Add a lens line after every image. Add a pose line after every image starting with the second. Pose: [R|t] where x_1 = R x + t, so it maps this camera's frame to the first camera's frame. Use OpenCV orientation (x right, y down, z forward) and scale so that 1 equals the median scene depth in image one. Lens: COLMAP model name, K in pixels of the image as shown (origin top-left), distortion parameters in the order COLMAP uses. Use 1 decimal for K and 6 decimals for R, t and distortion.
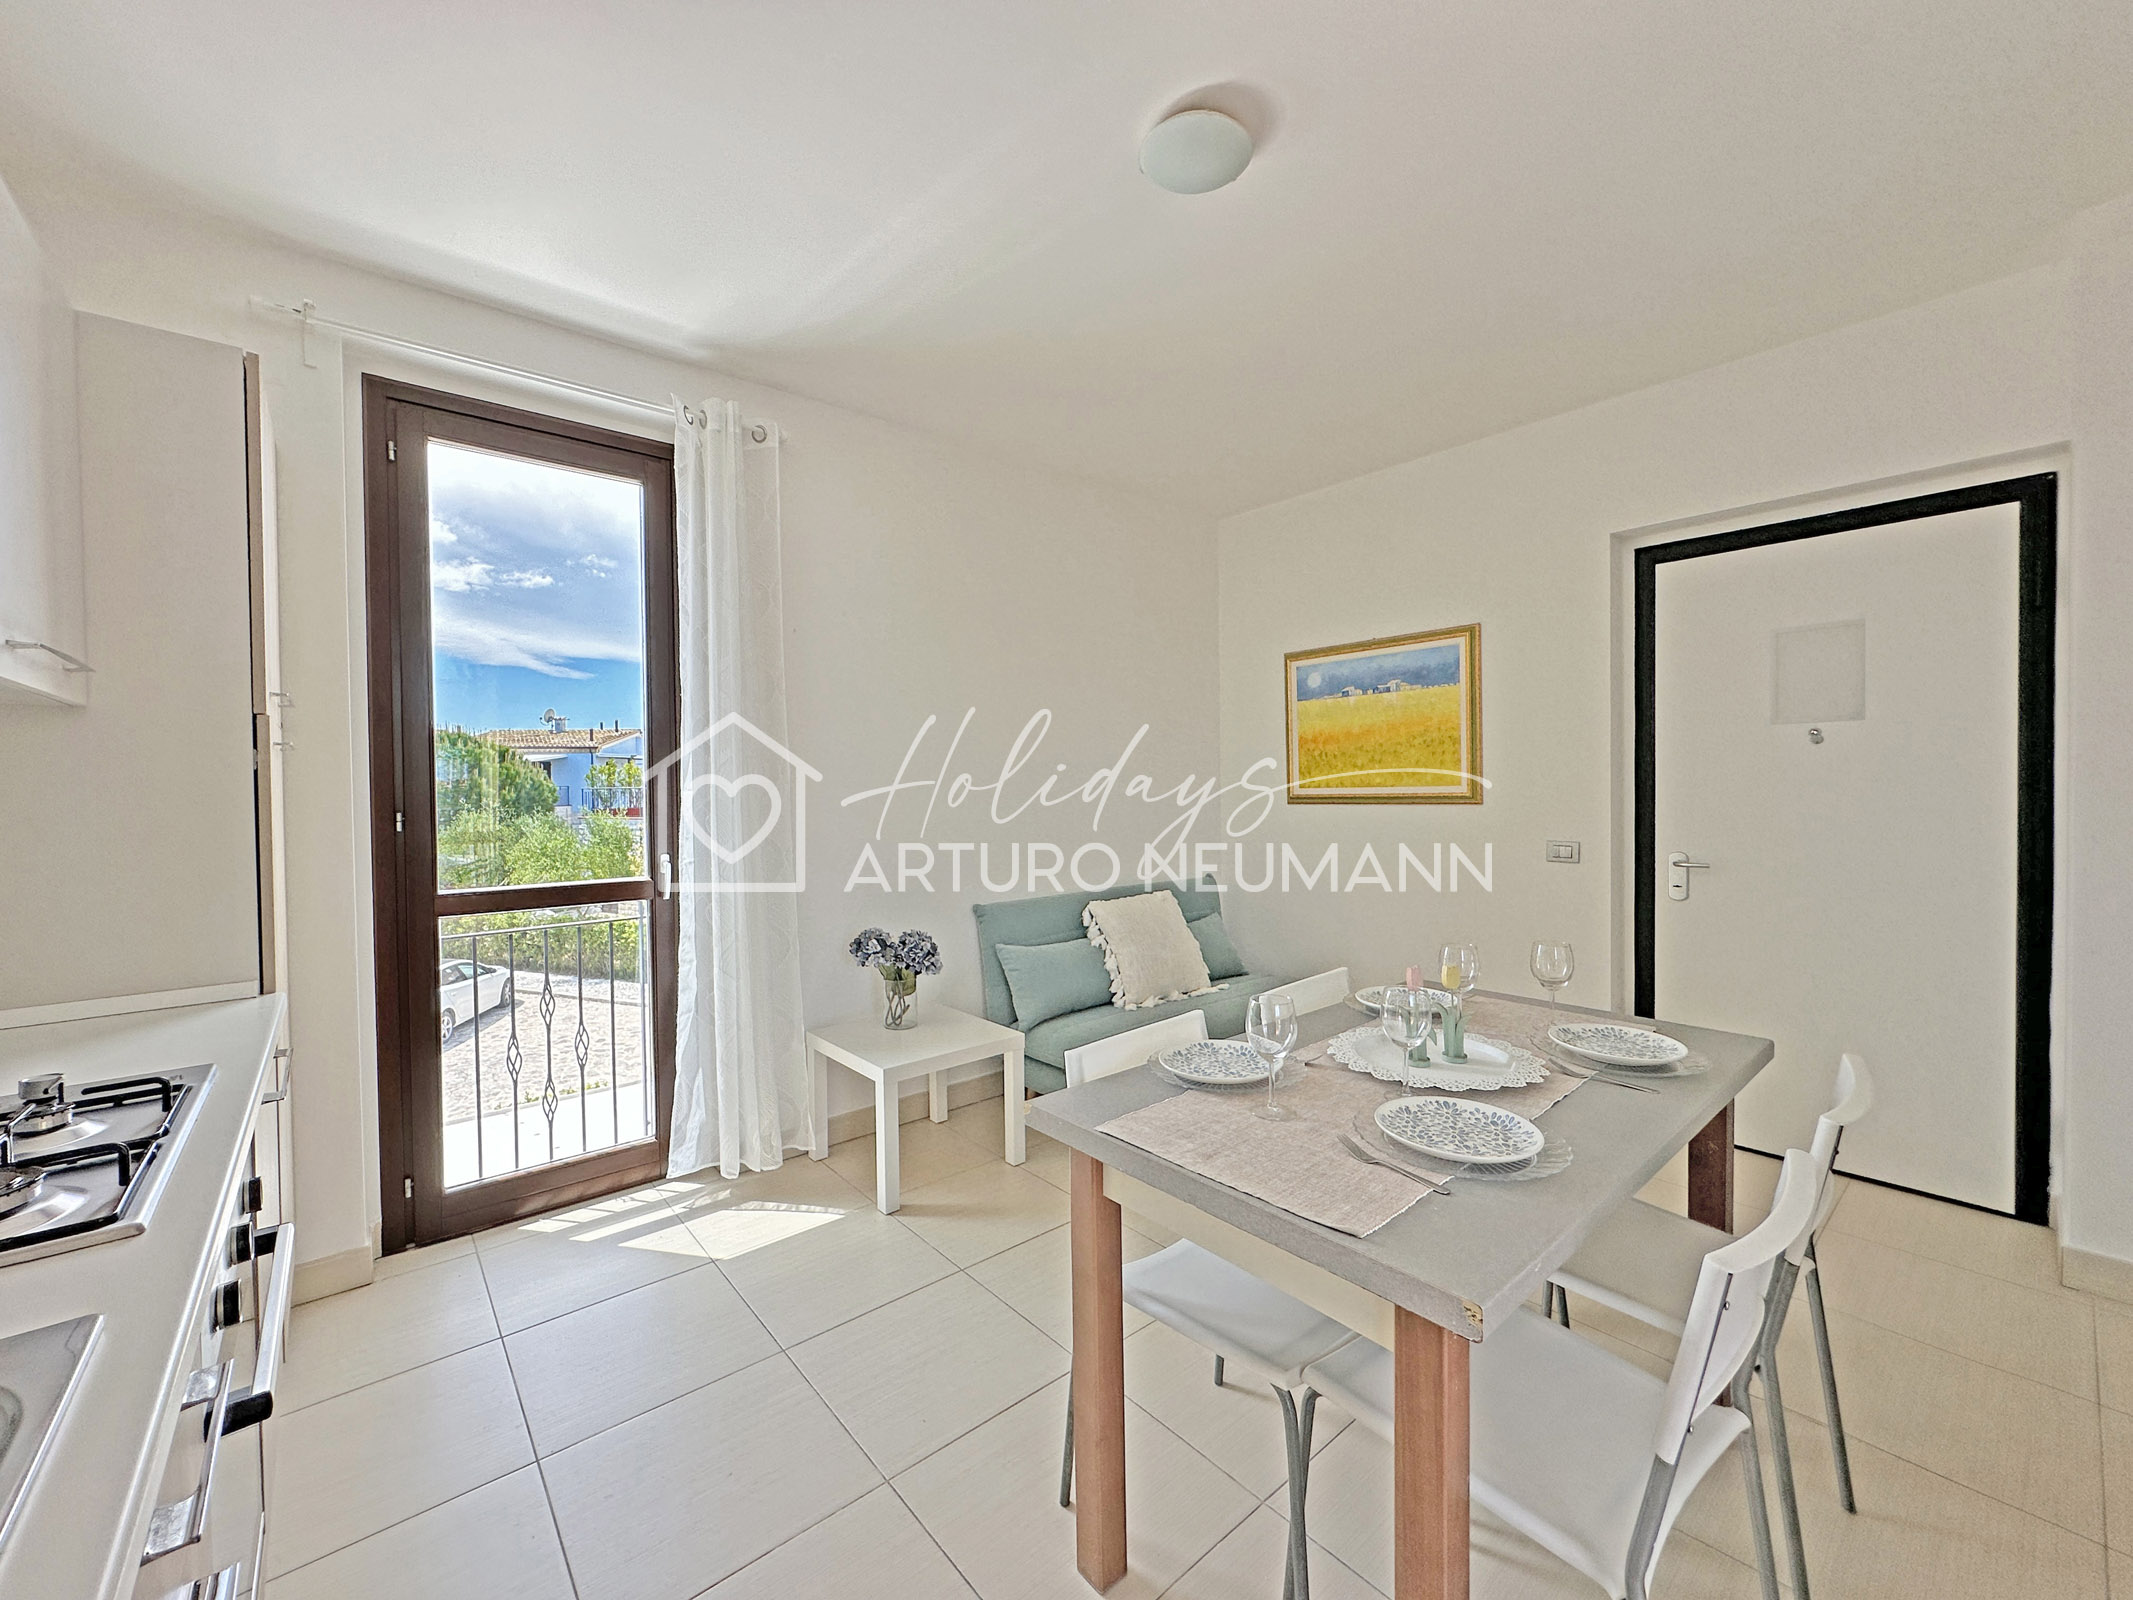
lens RADIAL K [[853.6, 0, 1067.0], [0, 853.6, 795.1], [0, 0, 1]] dist [-0.003282, 0.001385]
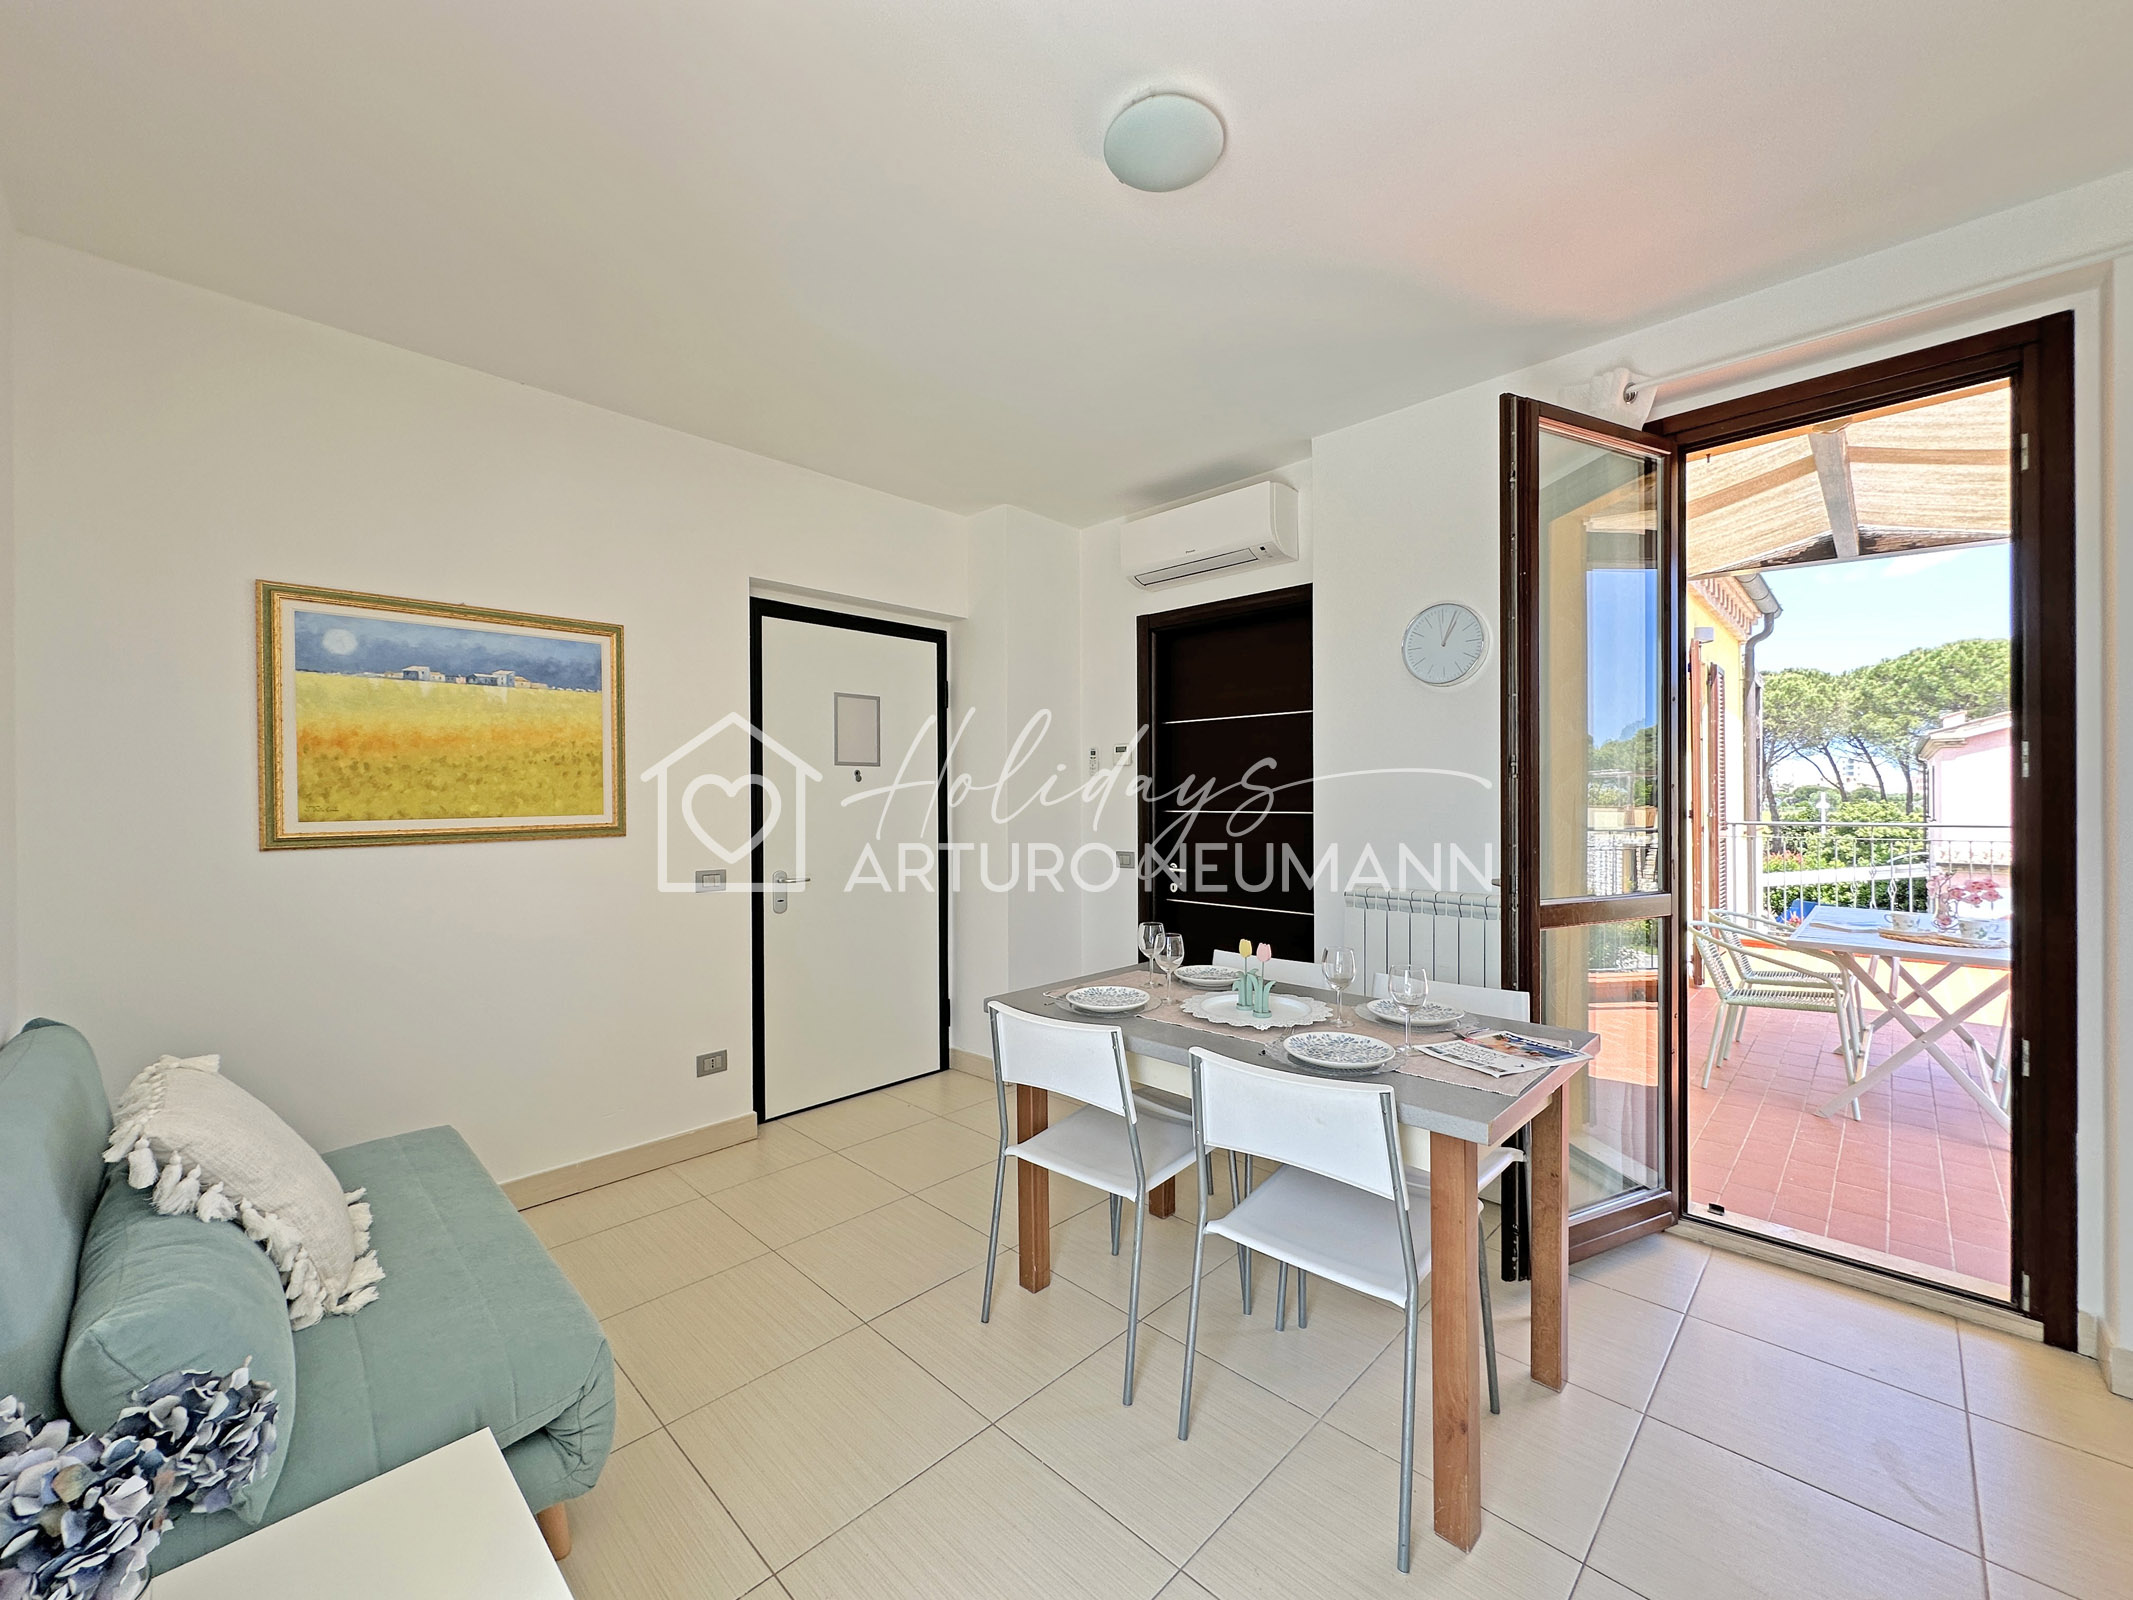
lens RADIAL K [[853.6, 0, 1064.8], [0, 853.6, 812.1], [0, 0, 1]] dist [-0.003282, 0.001385]
pose [[-0.098884, 0.000010, 0.995099, -0.379230], [0.023651, 0.999718, 0.002340, -0.004558], [-0.994818, 0.023766, -0.098857, 0.588697]]
